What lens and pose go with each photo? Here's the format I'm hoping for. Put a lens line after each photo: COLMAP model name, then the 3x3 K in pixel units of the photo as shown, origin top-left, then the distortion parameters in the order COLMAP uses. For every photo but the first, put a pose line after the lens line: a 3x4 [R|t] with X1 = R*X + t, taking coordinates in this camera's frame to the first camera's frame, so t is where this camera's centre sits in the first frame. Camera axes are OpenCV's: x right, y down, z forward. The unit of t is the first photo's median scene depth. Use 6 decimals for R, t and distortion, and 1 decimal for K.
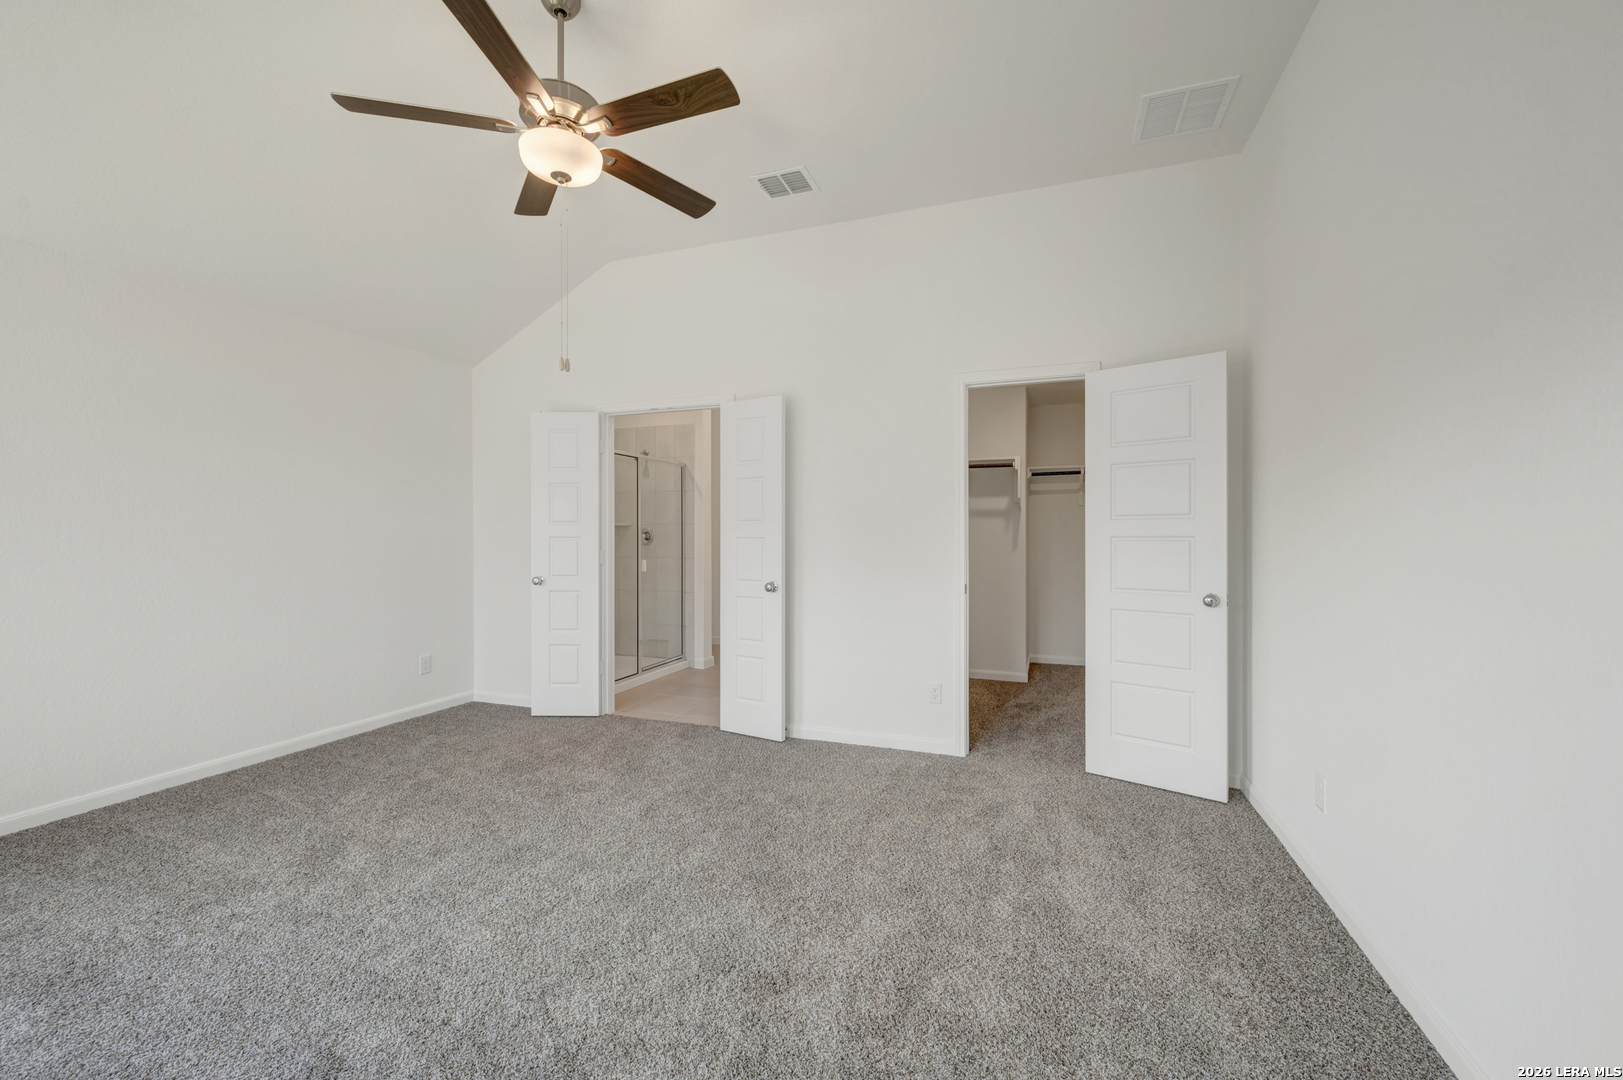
lens RADIAL K [[641.6, 0, 815.1], [0, 641.6, 533.2], [0, 0, 1]] dist [-0.002424, -0.000312]
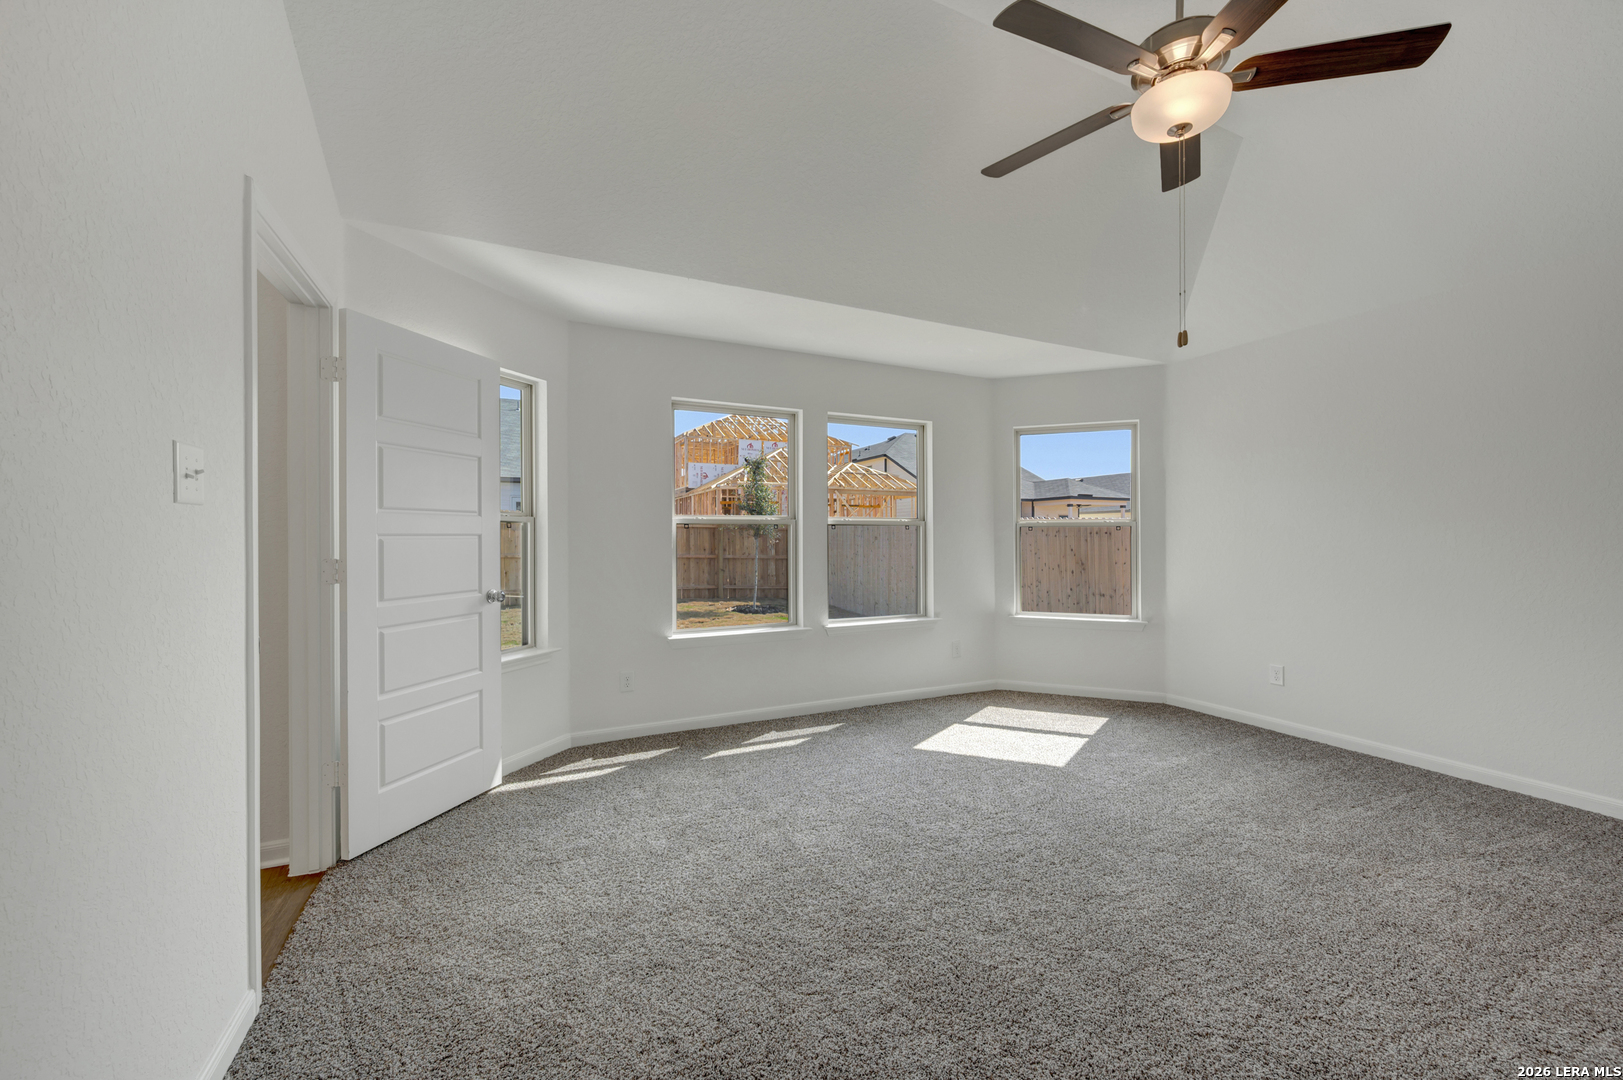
lens RADIAL K [[641.6, 0, 815.1], [0, 641.6, 533.2], [0, 0, 1]] dist [-0.002424, -0.000312]
pose [[-0.699179, 0.001848, -0.714945, 0.380380], [0.005261, 0.999983, -0.002560, 0.002664], [0.714928, -0.005551, -0.699176, 0.816738]]
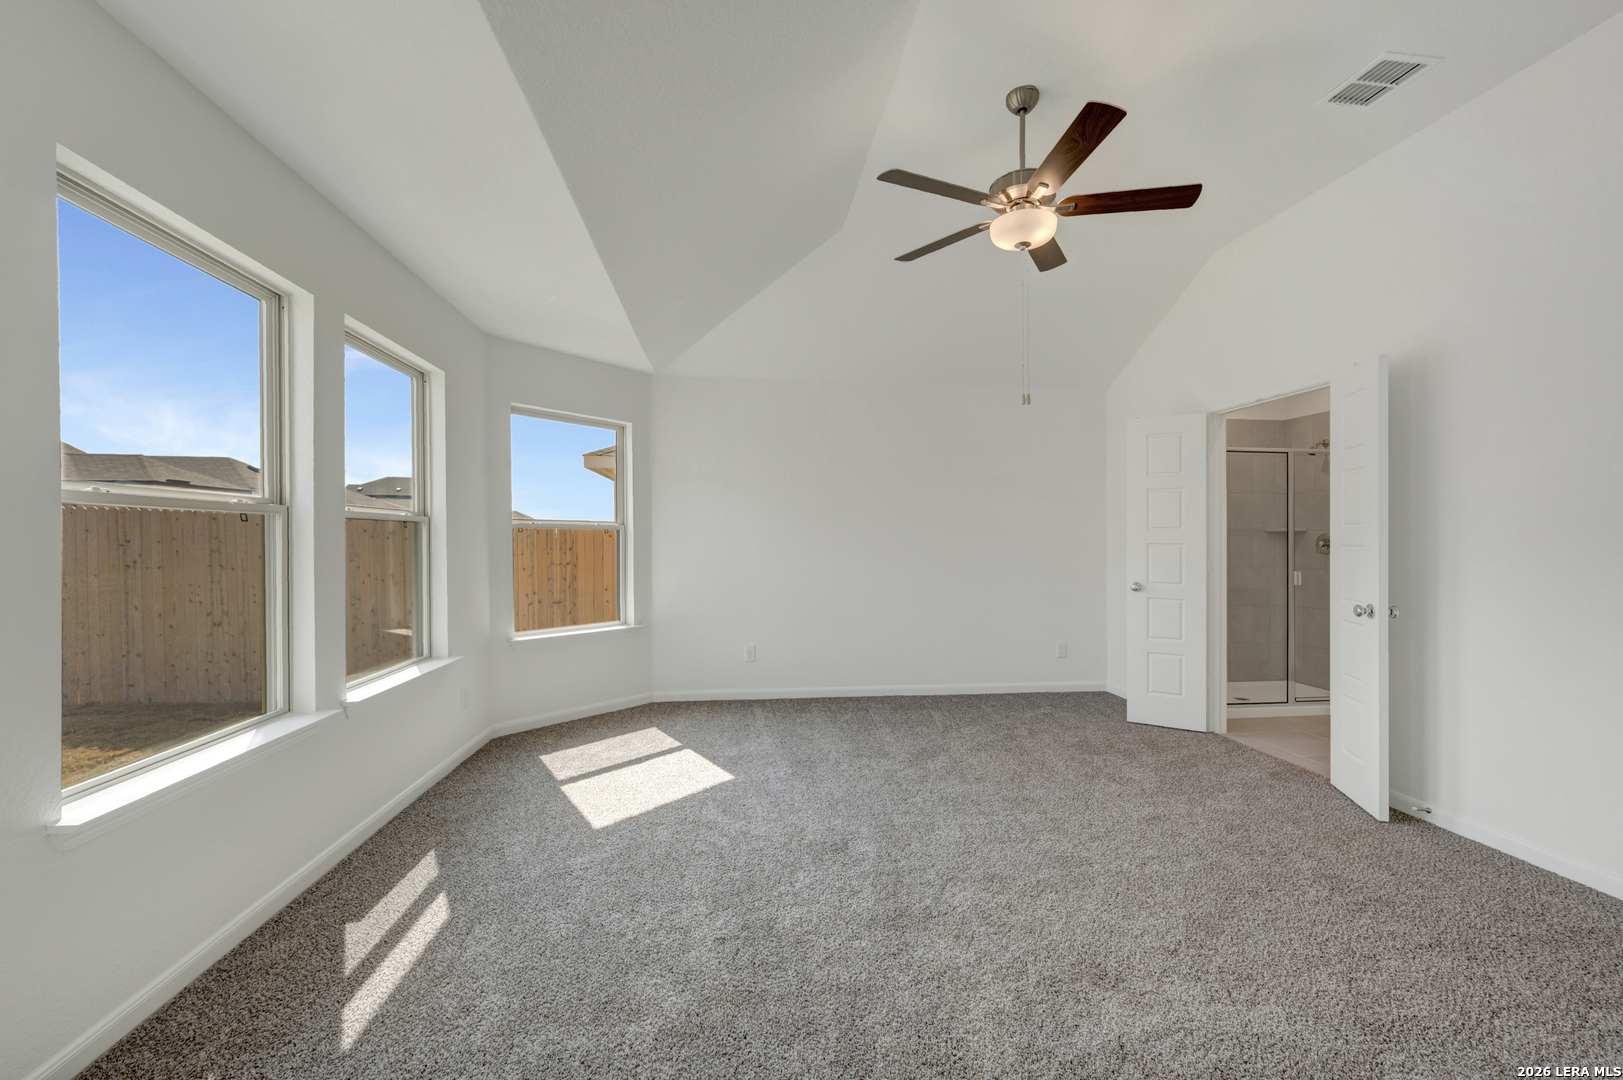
lens RADIAL K [[641.6, 0, 815.1], [0, 641.6, 533.2], [0, 0, 1]] dist [-0.002424, -0.000312]
pose [[0.457520, -0.006789, -0.889173, 0.320916], [-0.005156, 0.999934, -0.010287, 0.003636], [0.889184, 0.009291, 0.457455, 0.061660]]
